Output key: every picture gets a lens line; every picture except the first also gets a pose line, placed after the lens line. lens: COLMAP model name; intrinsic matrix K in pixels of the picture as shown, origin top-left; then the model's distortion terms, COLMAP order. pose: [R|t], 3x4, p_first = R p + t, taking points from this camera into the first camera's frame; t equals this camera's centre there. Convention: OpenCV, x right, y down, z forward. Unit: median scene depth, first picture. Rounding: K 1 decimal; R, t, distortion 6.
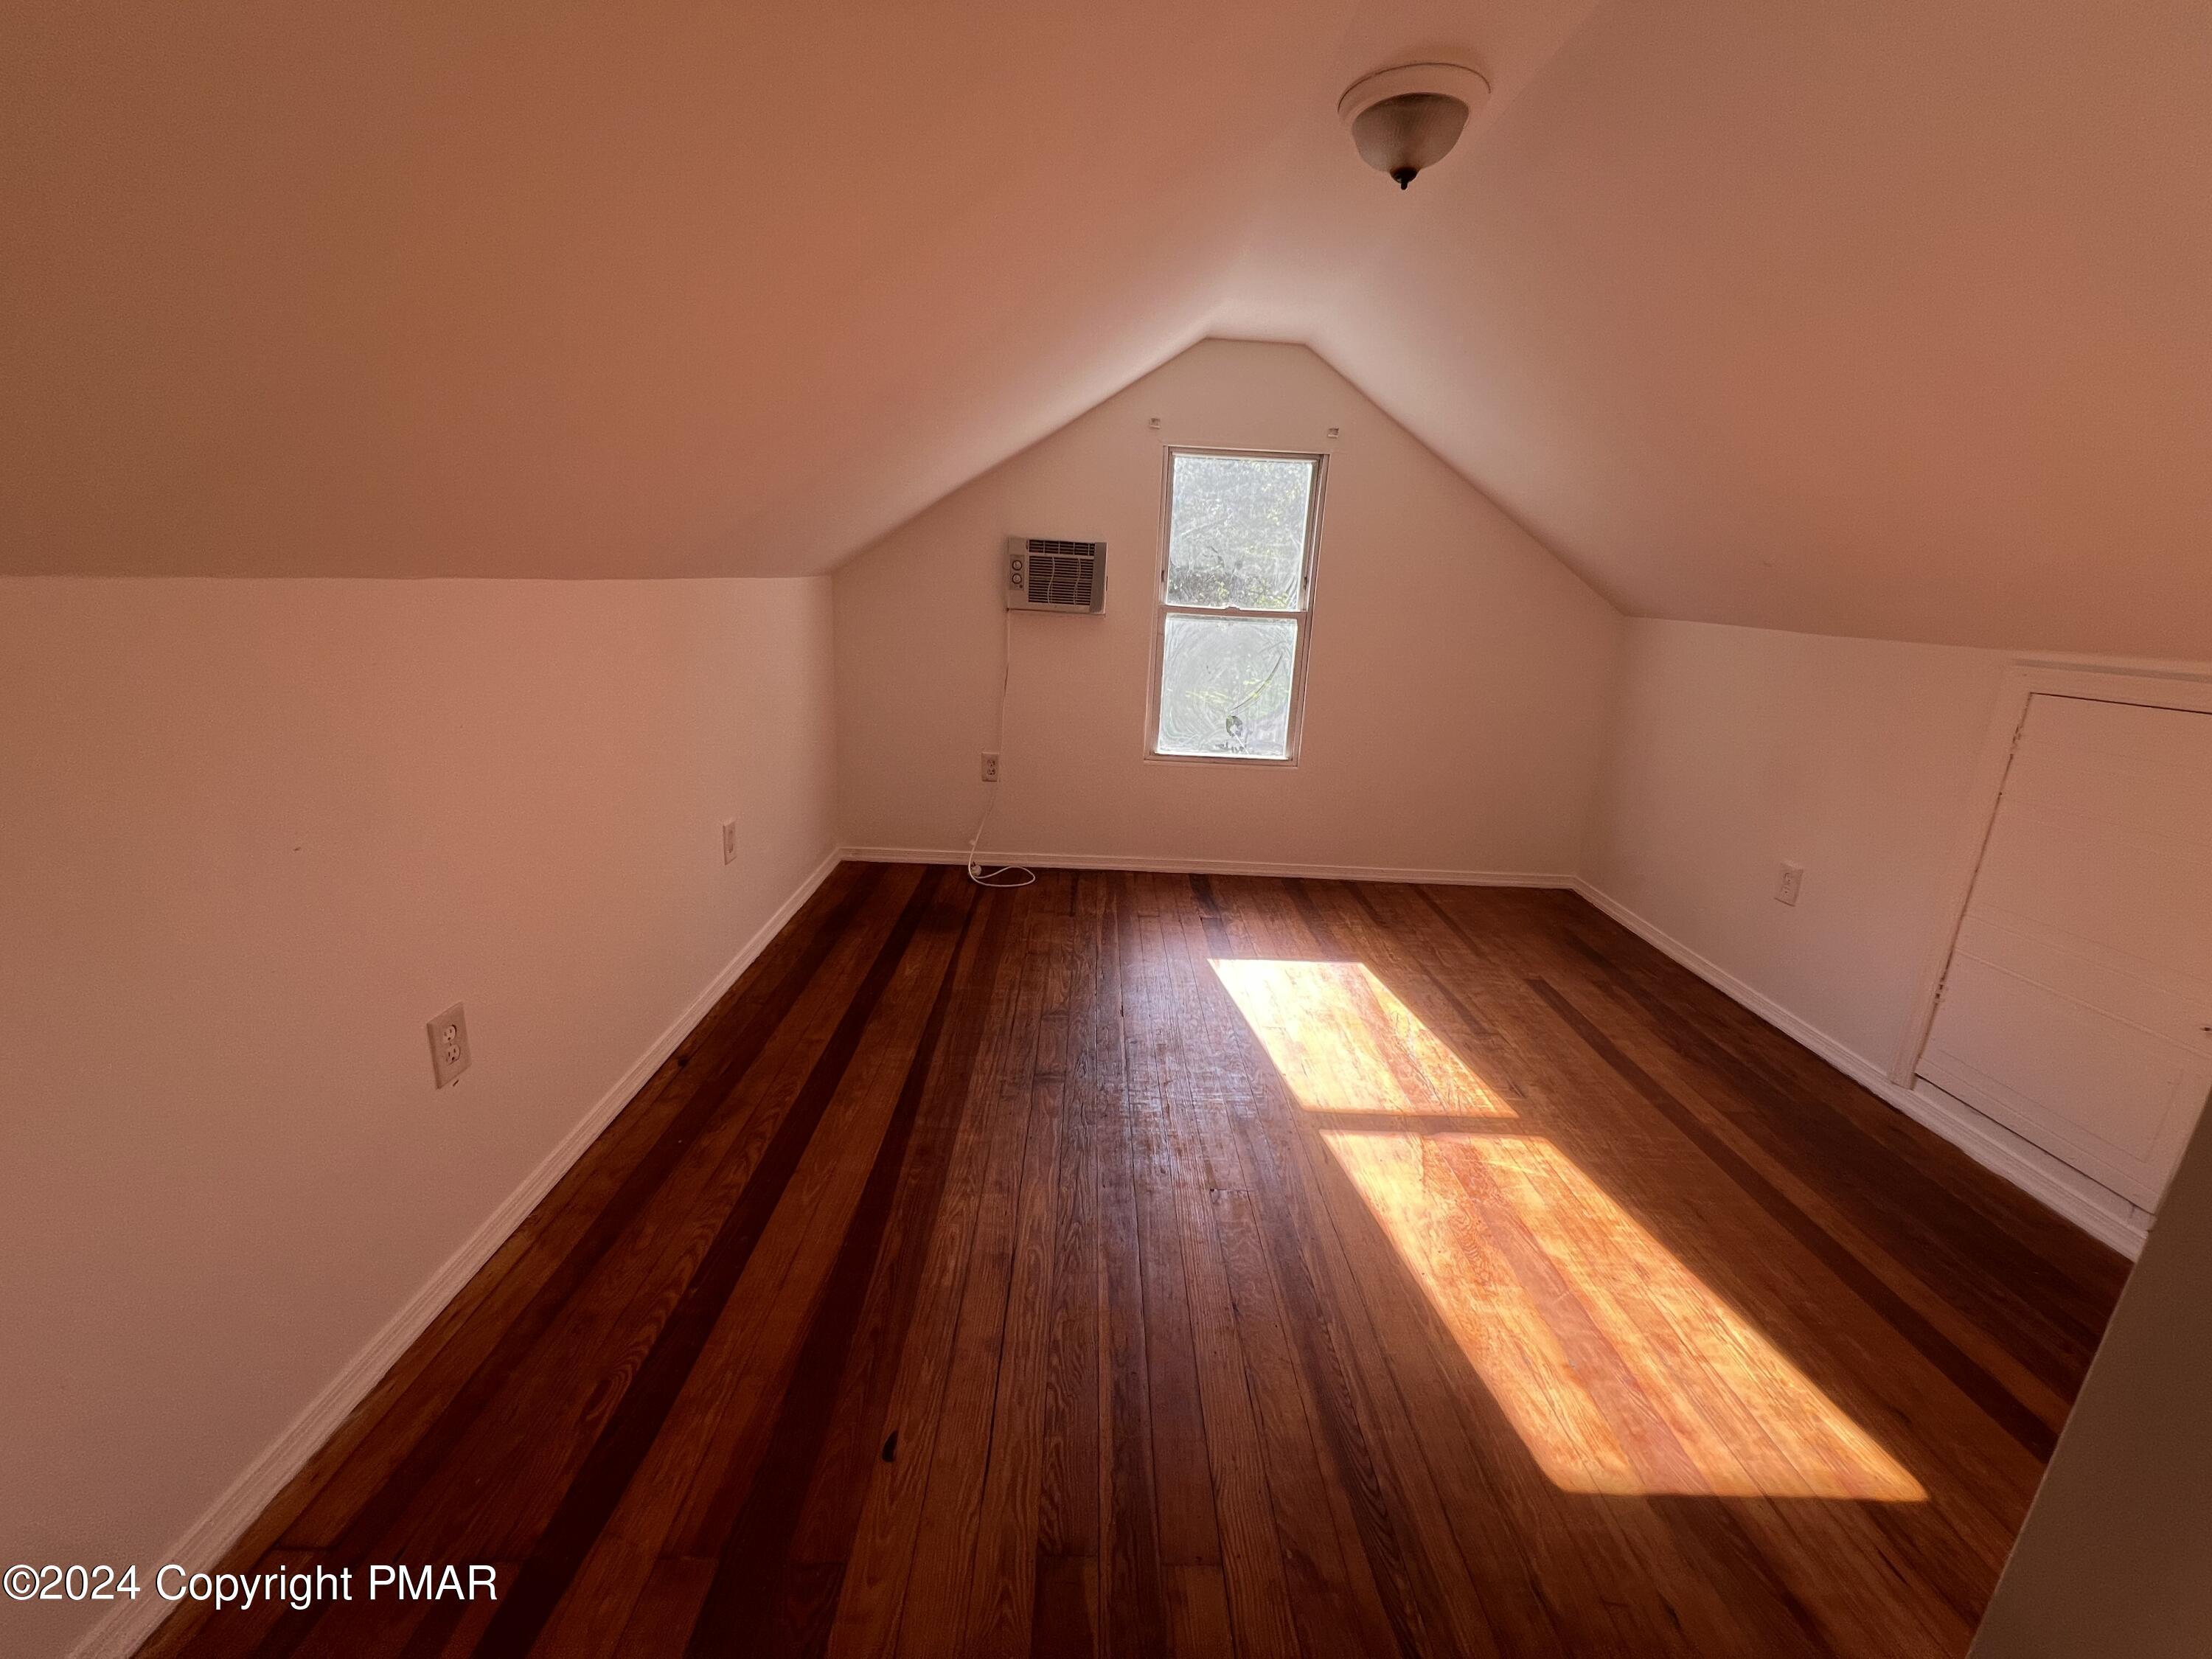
lens RADIAL K [[884.0, 0, 1113.7], [0, 884.0, 831.8], [0, 0, 1]] dist [-0.001779, 0.000243]
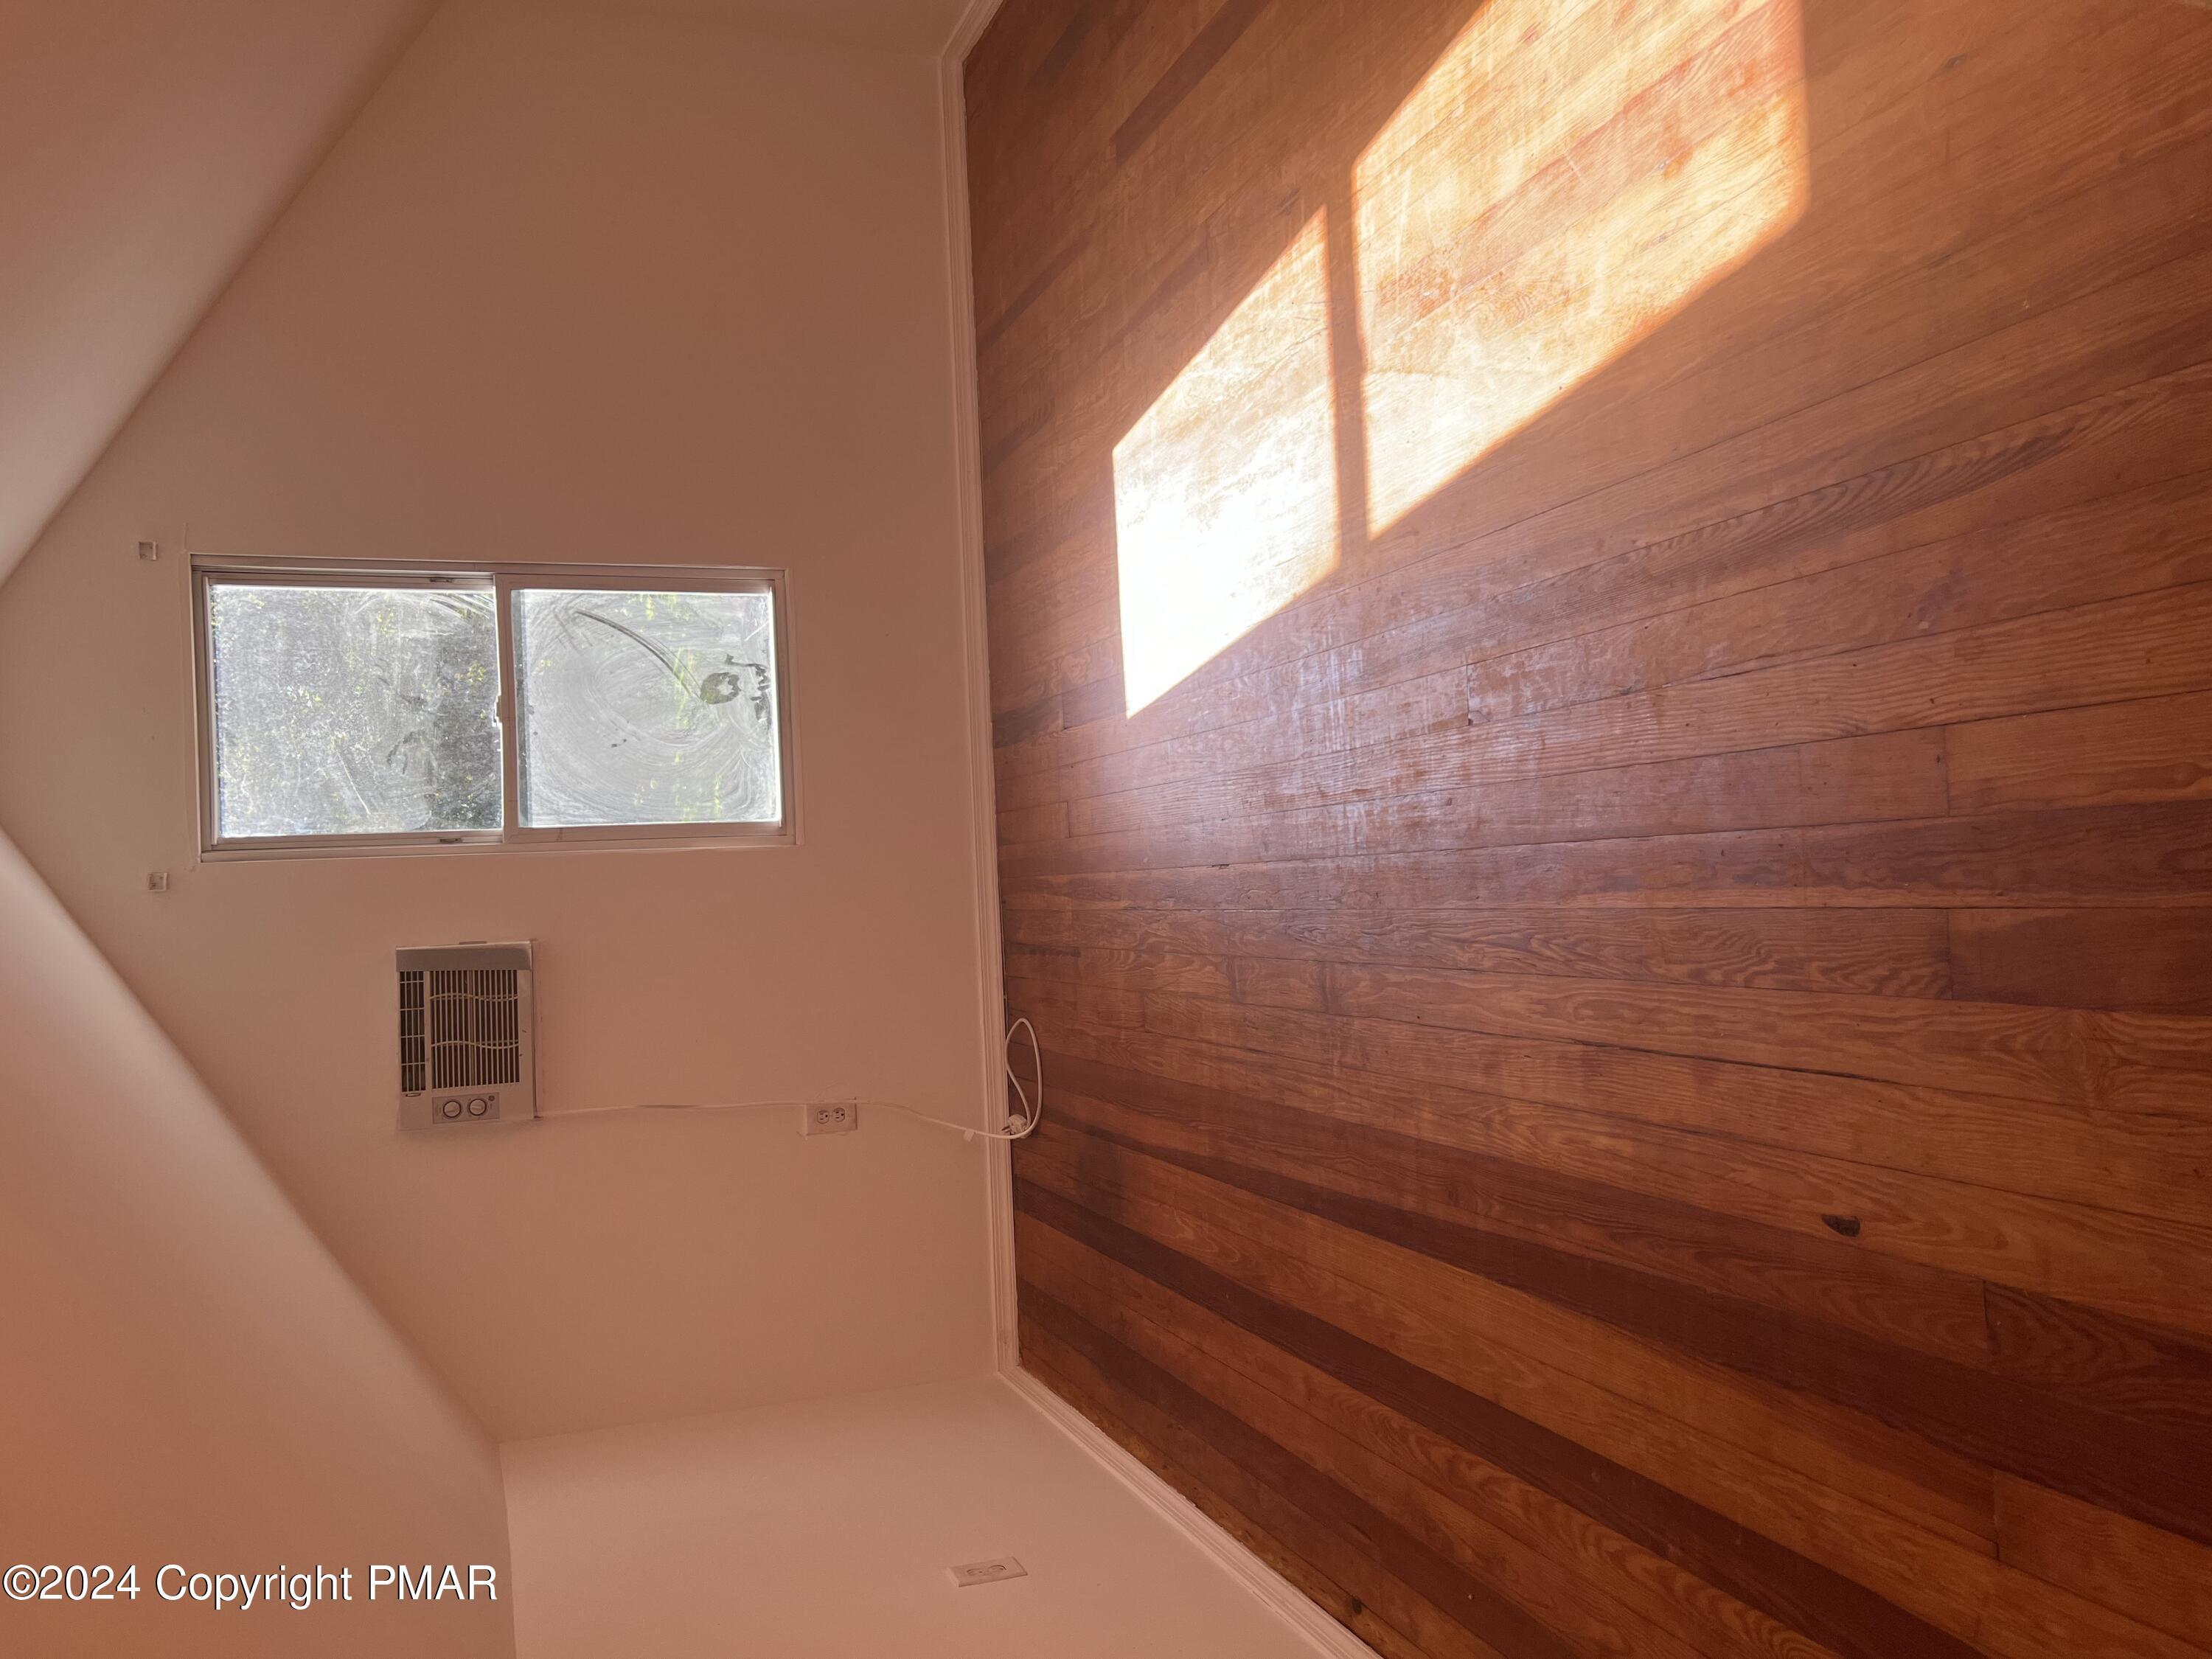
lens RADIAL K [[1665.4, 0, 1100.5], [0, 1665.4, 836.5], [0, 0, 1]] dist [0.051782, -0.055091]
pose [[-0.081126, -0.996689, -0.005348, 0.057307], [0.993173, -0.081289, 0.083667, 0.044934], [-0.083824, 0.001477, 0.996479, -0.132529]]
